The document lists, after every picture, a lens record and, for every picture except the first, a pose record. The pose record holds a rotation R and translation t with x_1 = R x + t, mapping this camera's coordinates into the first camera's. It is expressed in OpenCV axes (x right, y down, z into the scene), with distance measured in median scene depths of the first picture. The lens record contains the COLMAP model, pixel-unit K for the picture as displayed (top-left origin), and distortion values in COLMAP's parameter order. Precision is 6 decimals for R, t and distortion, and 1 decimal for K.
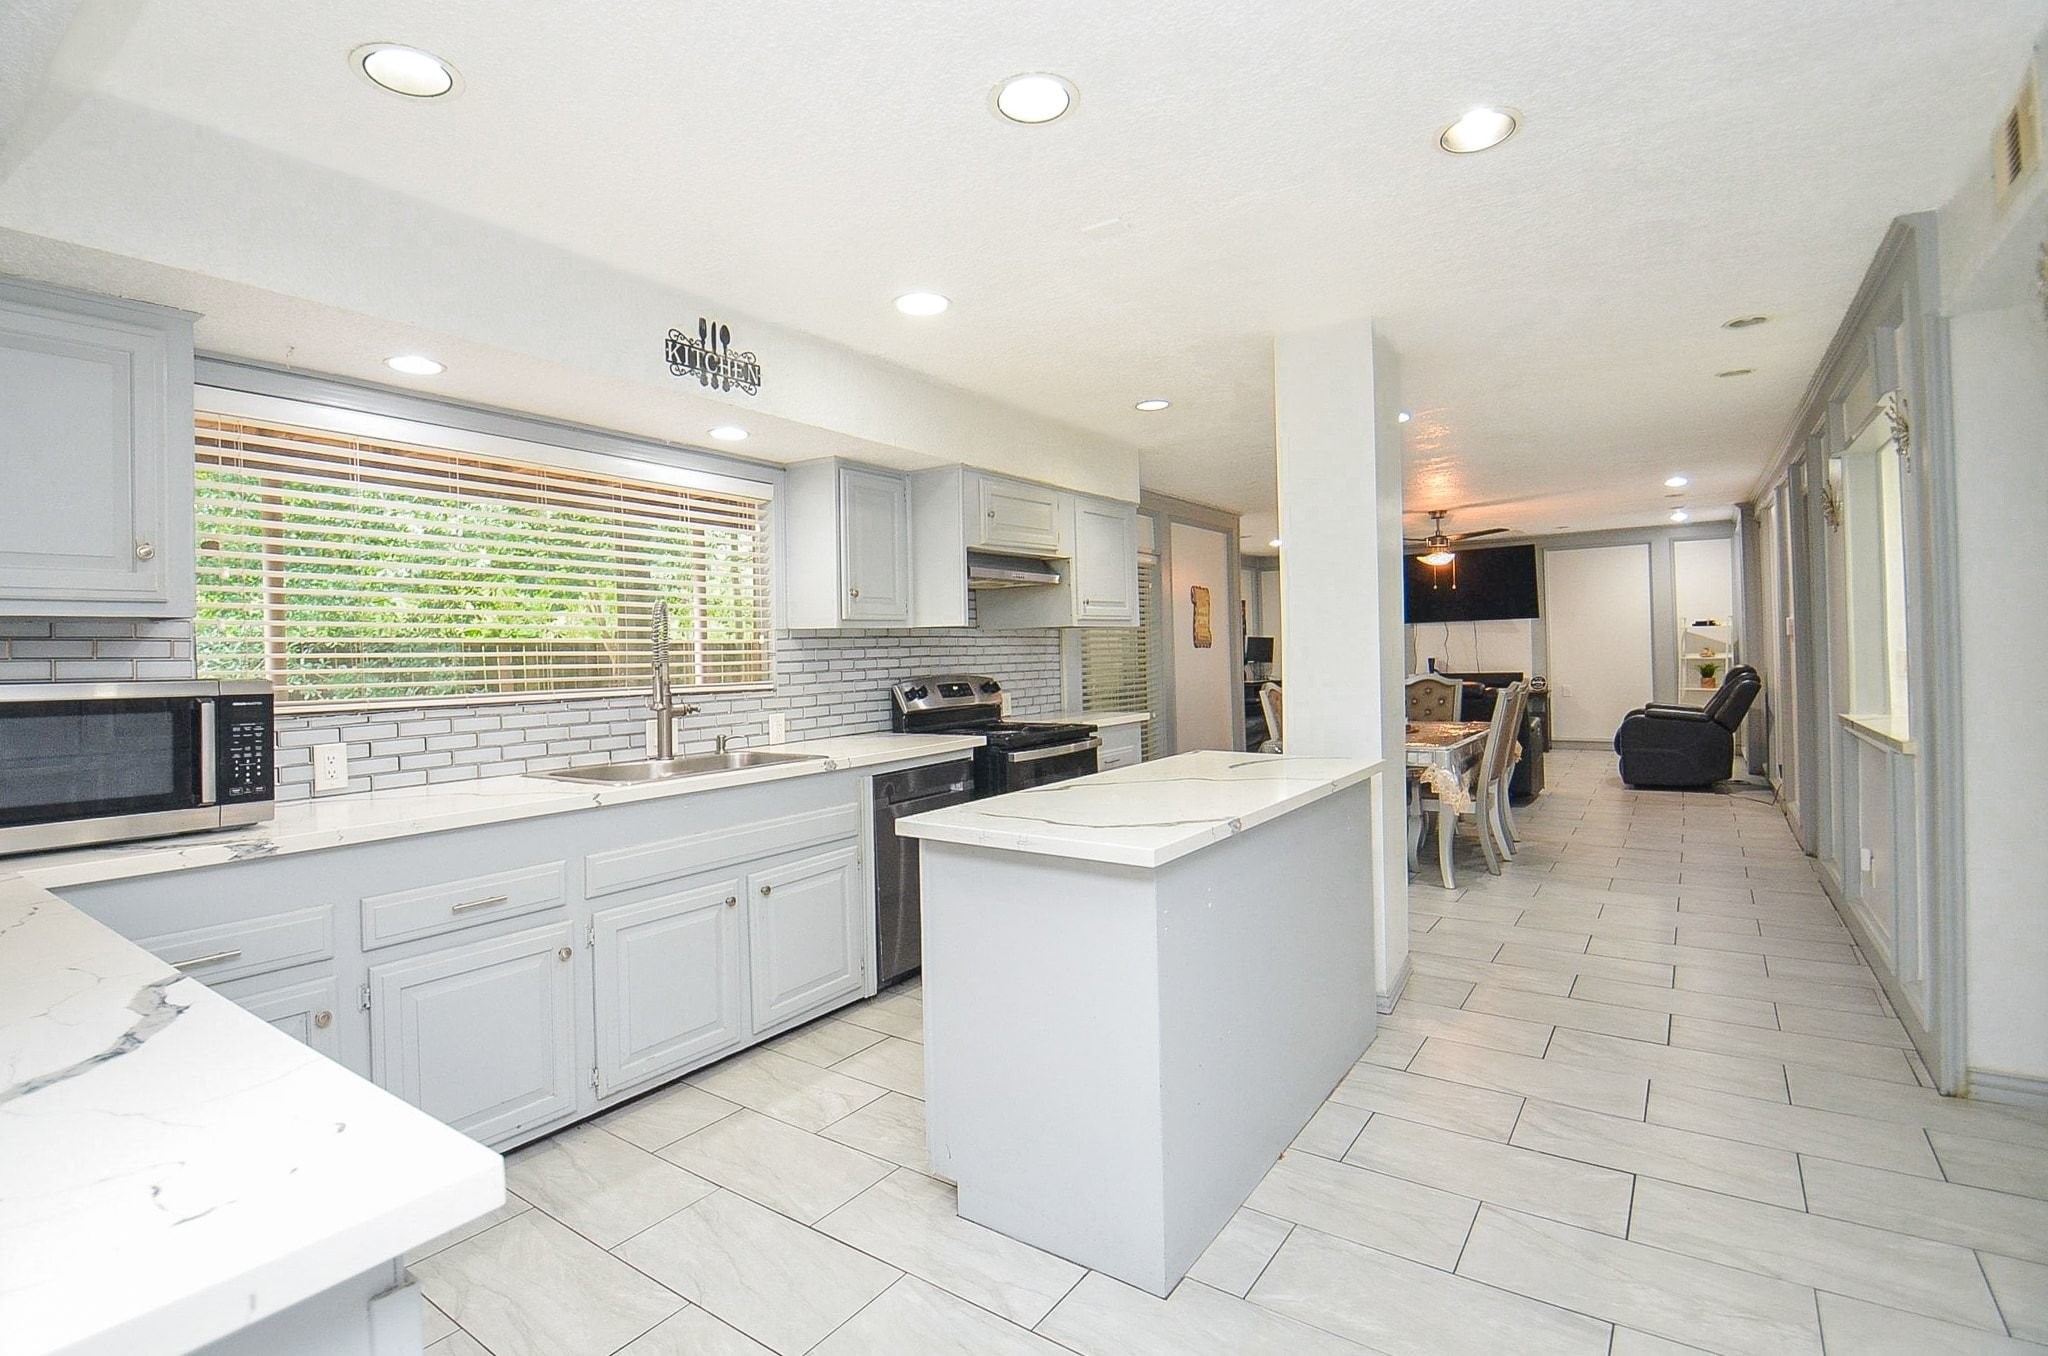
lens RADIAL K [[935.5, 0, 1023.7], [0, 935.5, 659.6], [0, 0, 1]] dist [-0.002443, -0.000684]
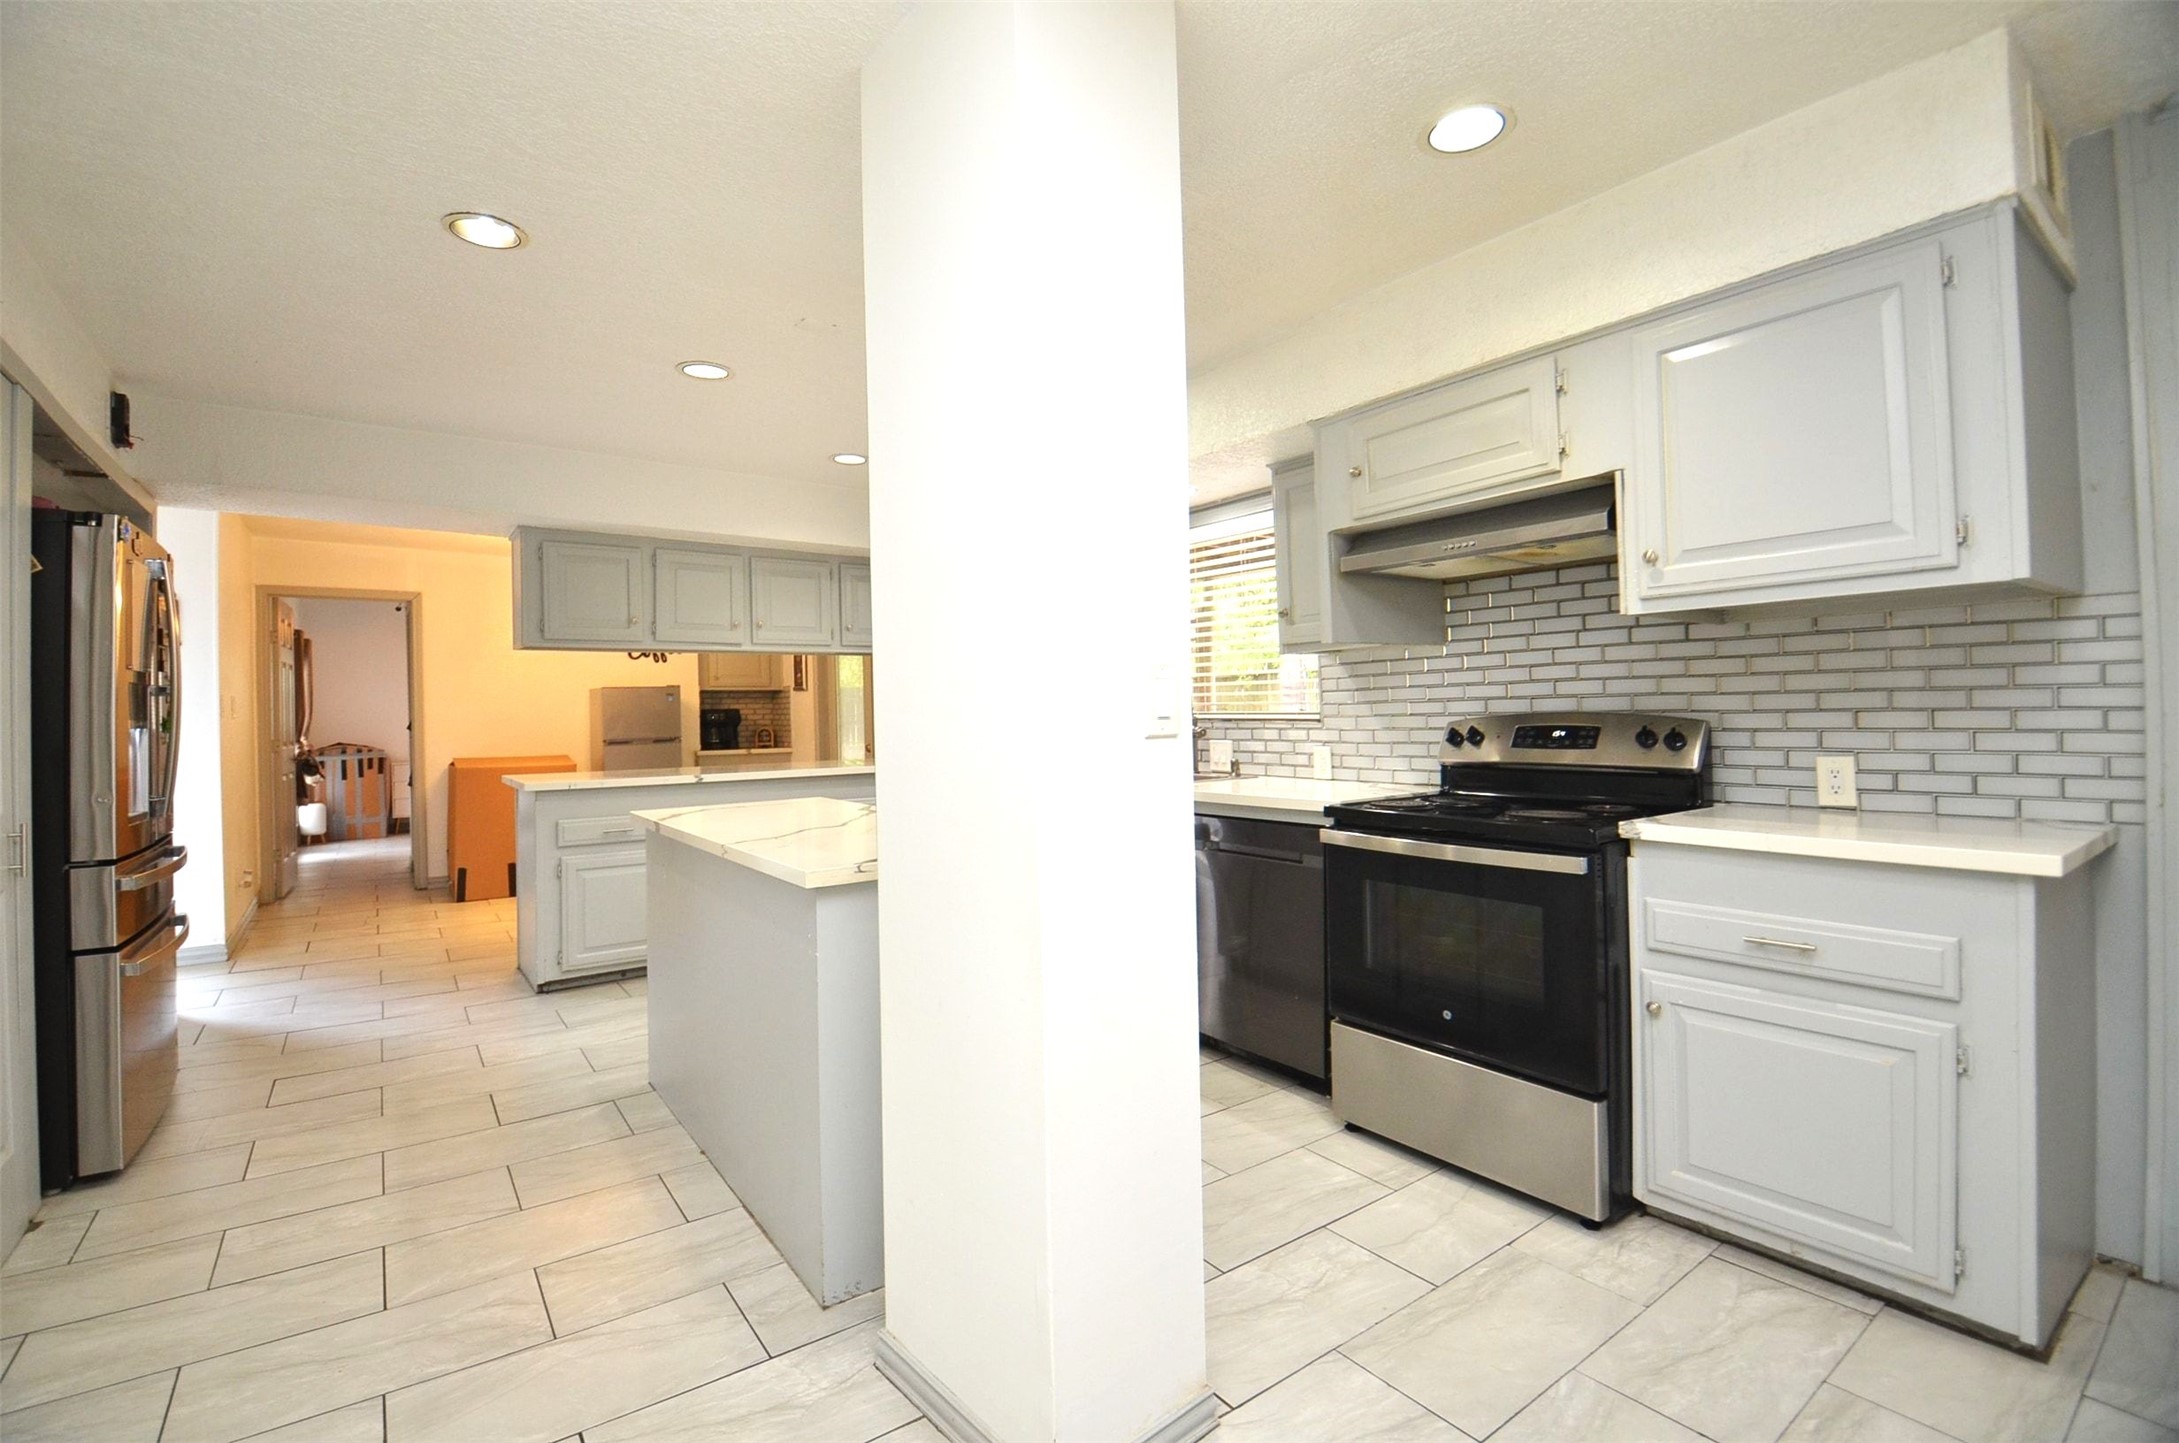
lens RADIAL K [[970.3, 0, 1089.5], [0, 970.3, 721.5], [0, 0, 1]] dist [0.029635, 0.000314]
pose [[-0.306605, 0.057462, -0.950101, 0.821979], [0.034858, 0.998184, 0.049121, -0.026026], [0.951198, -0.018058, -0.308051, 1.210267]]
